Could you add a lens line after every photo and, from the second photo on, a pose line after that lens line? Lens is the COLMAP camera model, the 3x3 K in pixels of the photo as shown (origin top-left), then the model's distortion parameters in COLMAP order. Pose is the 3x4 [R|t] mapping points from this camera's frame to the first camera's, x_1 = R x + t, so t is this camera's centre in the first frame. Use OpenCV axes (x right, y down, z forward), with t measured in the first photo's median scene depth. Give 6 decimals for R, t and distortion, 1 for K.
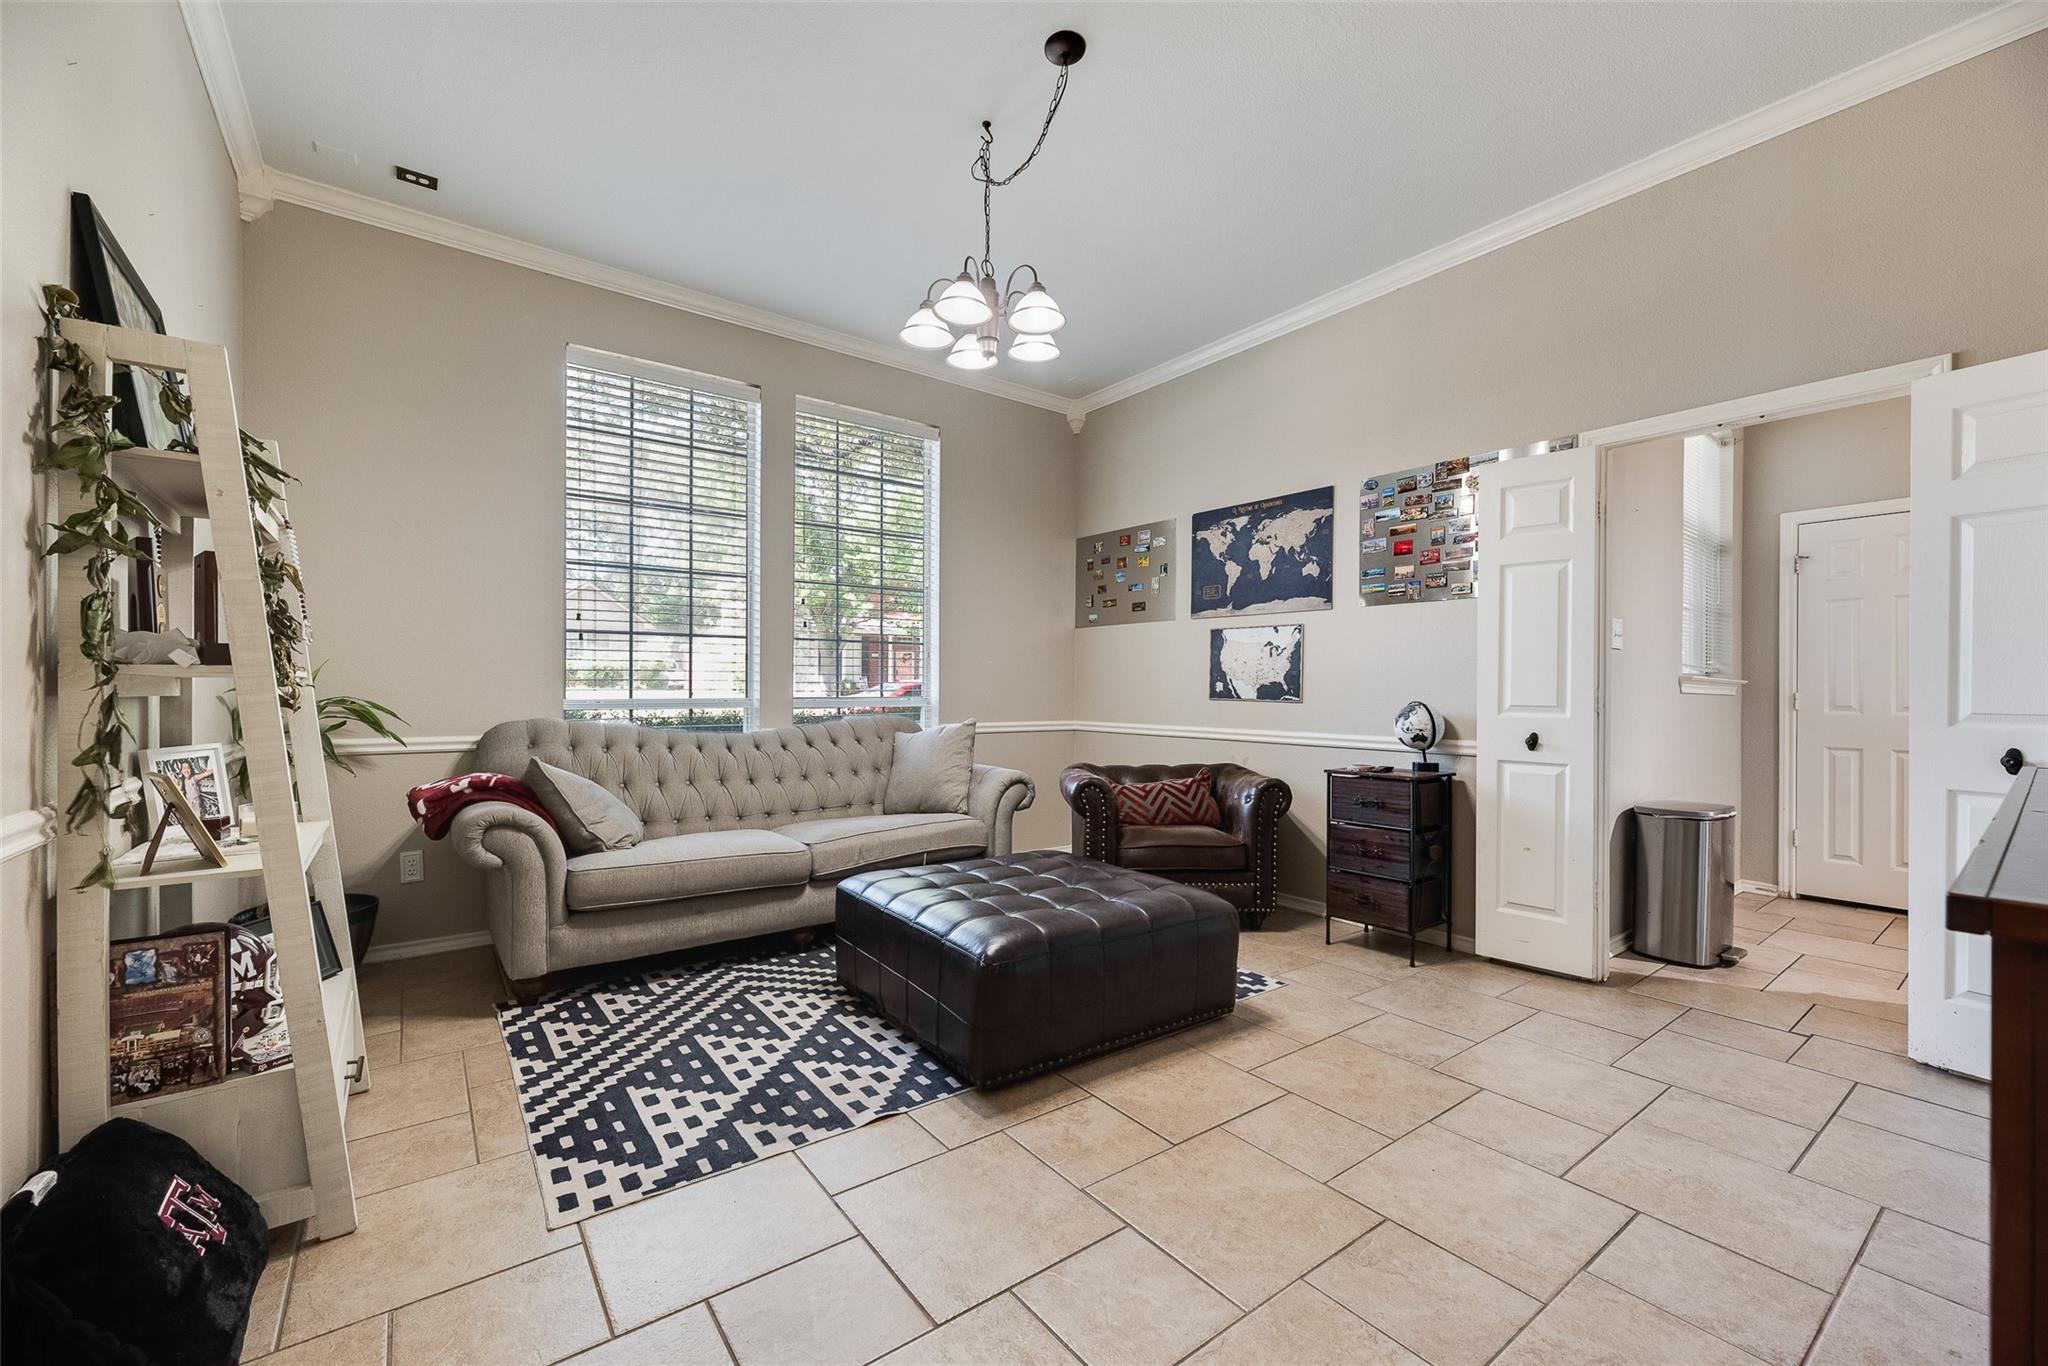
lens RADIAL K [[823.7, 0, 1027.5], [0, 823.7, 696.3], [0, 0, 1]] dist [0.001042, -0.000033]
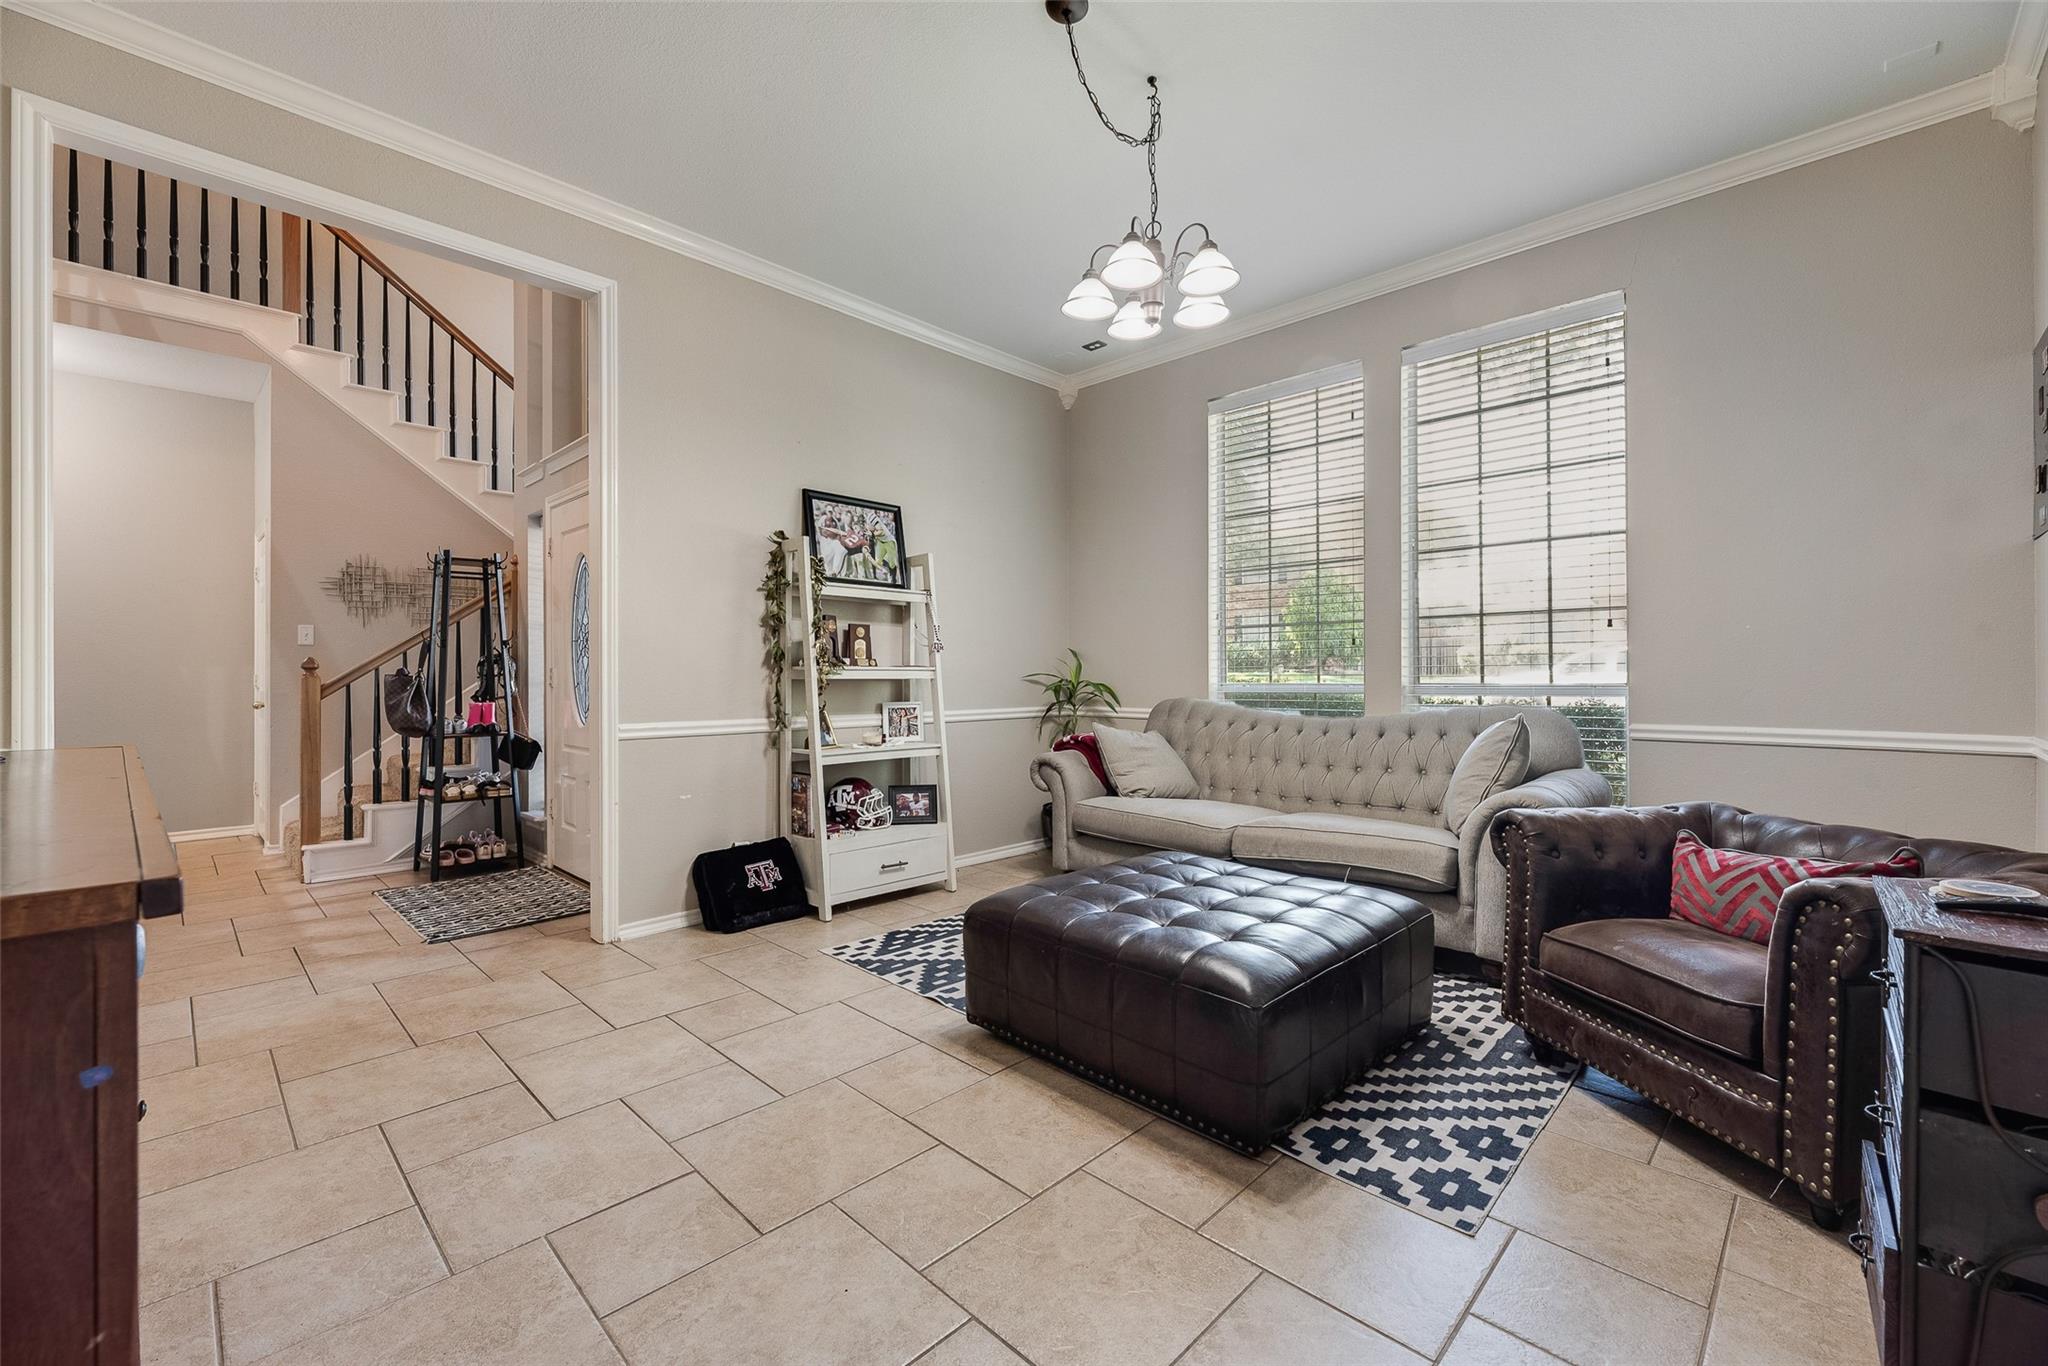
lens RADIAL K [[839.0, 0, 1022.2], [0, 839.0, 675.2], [0, 0, 1]] dist [0.013855, 0.000017]
pose [[0.150872, -0.003994, -0.988545, 1.185664], [-0.004390, 0.999979, -0.004710, -0.000647], [0.988544, 0.005051, 0.150851, 0.943707]]
